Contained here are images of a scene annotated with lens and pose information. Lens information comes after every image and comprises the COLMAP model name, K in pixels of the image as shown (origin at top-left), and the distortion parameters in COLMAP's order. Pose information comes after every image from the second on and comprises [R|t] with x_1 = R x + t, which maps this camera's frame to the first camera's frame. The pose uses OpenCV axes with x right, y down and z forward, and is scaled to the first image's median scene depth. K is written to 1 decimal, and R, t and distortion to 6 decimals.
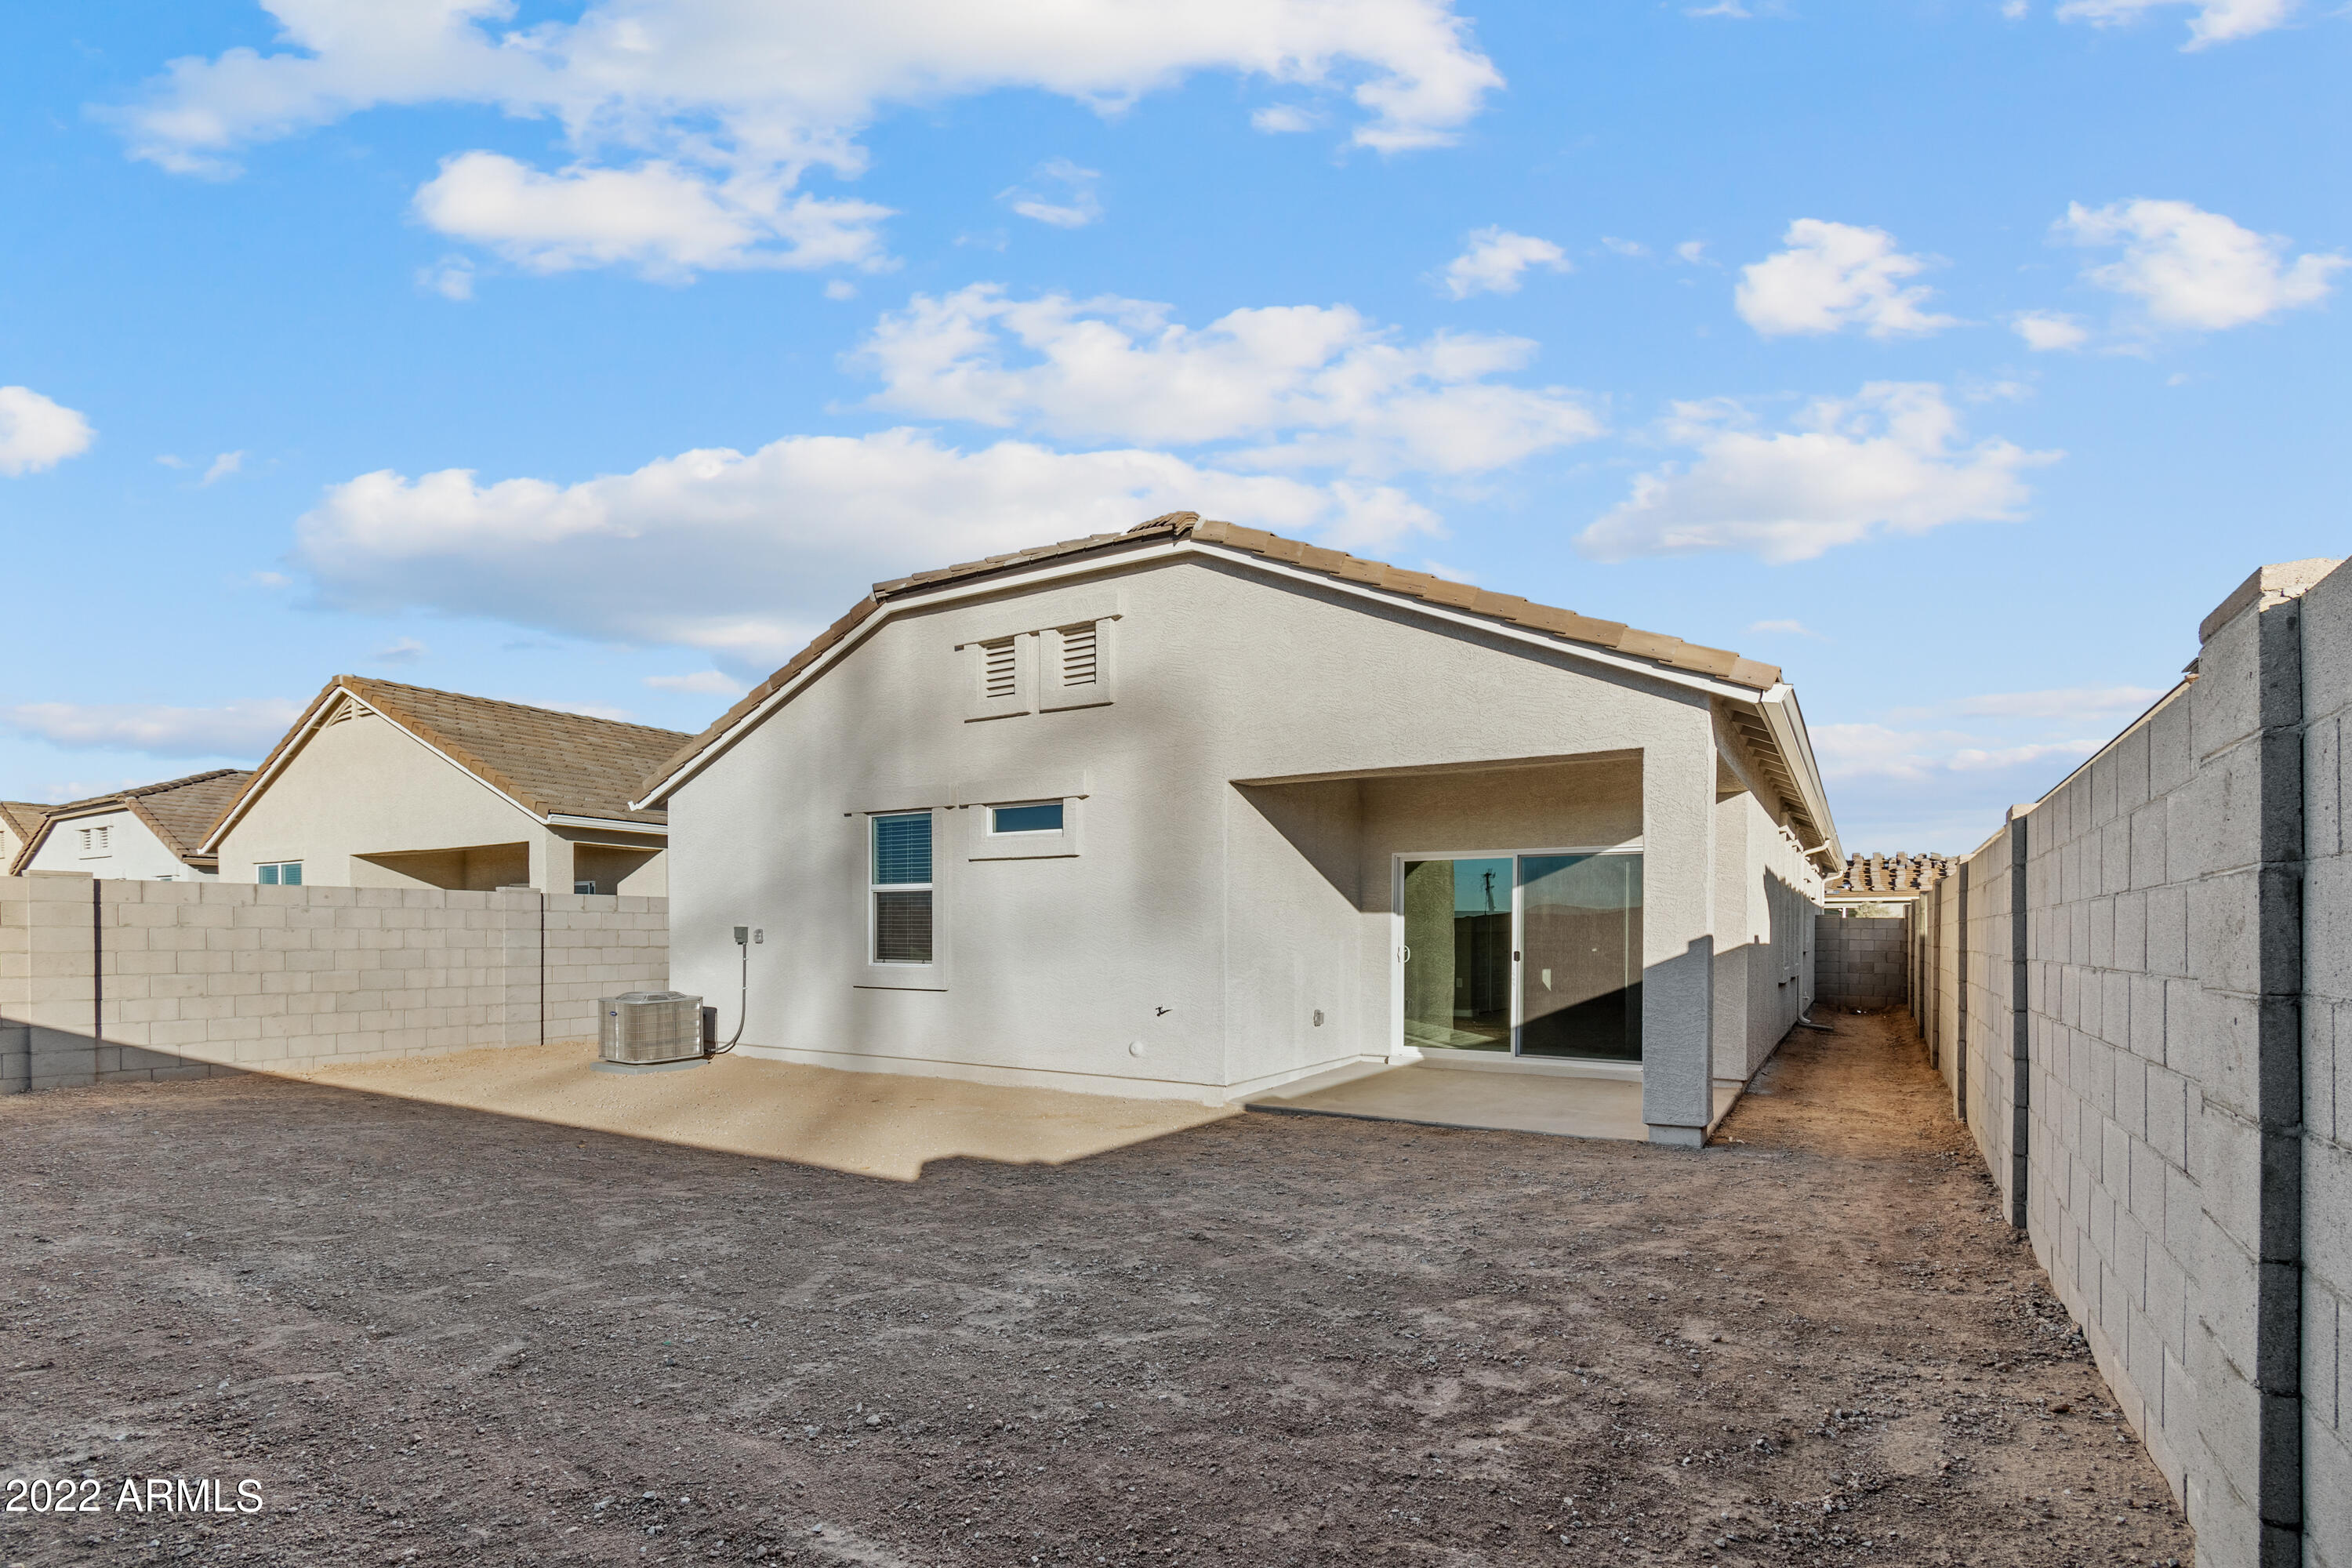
lens RADIAL K [[1076.8, 0, 1173.9], [0, 1076.8, 768.8], [0, 0, 1]] dist [0.002667, -0.000131]
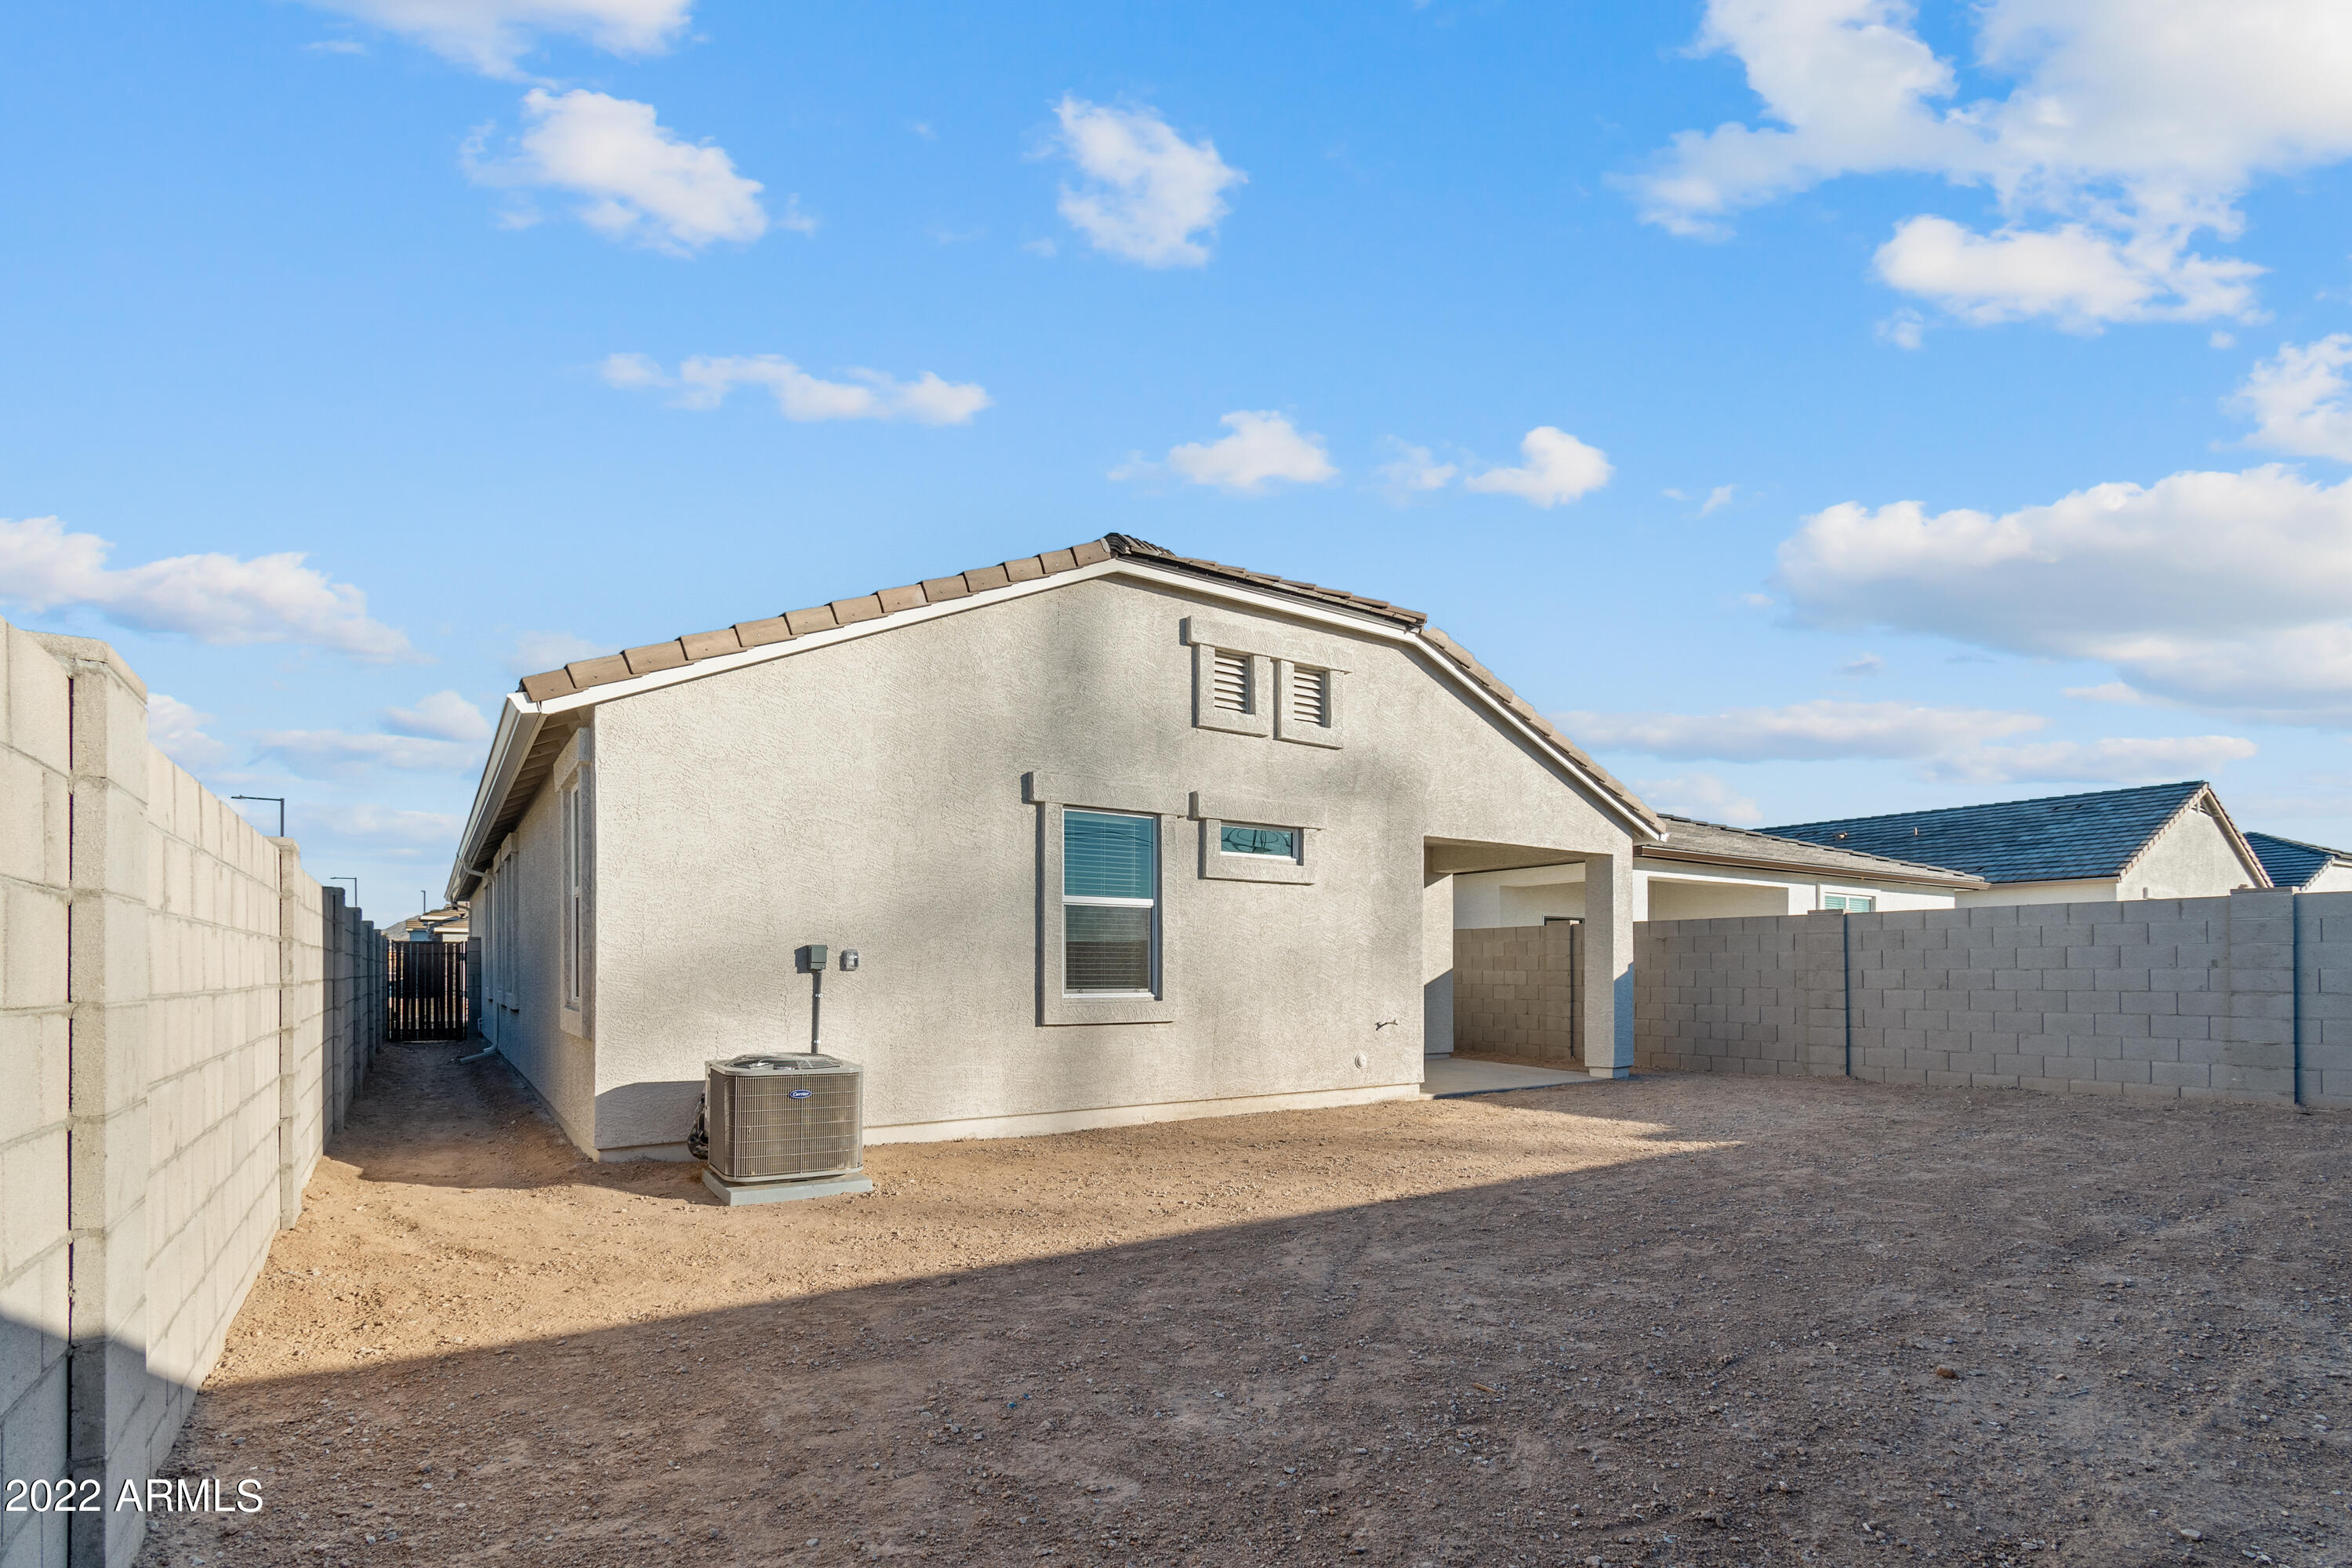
lens RADIAL K [[1076.8, 0, 1177.0], [0, 1076.8, 804.6], [0, 0, 1]] dist [0.002667, -0.000131]
pose [[0.999897, -0.002377, 0.014131, -1.423767], [0.002378, 0.999997, -0.000095, 0.033395], [-0.014130, 0.000129, 0.999900, -0.101499]]
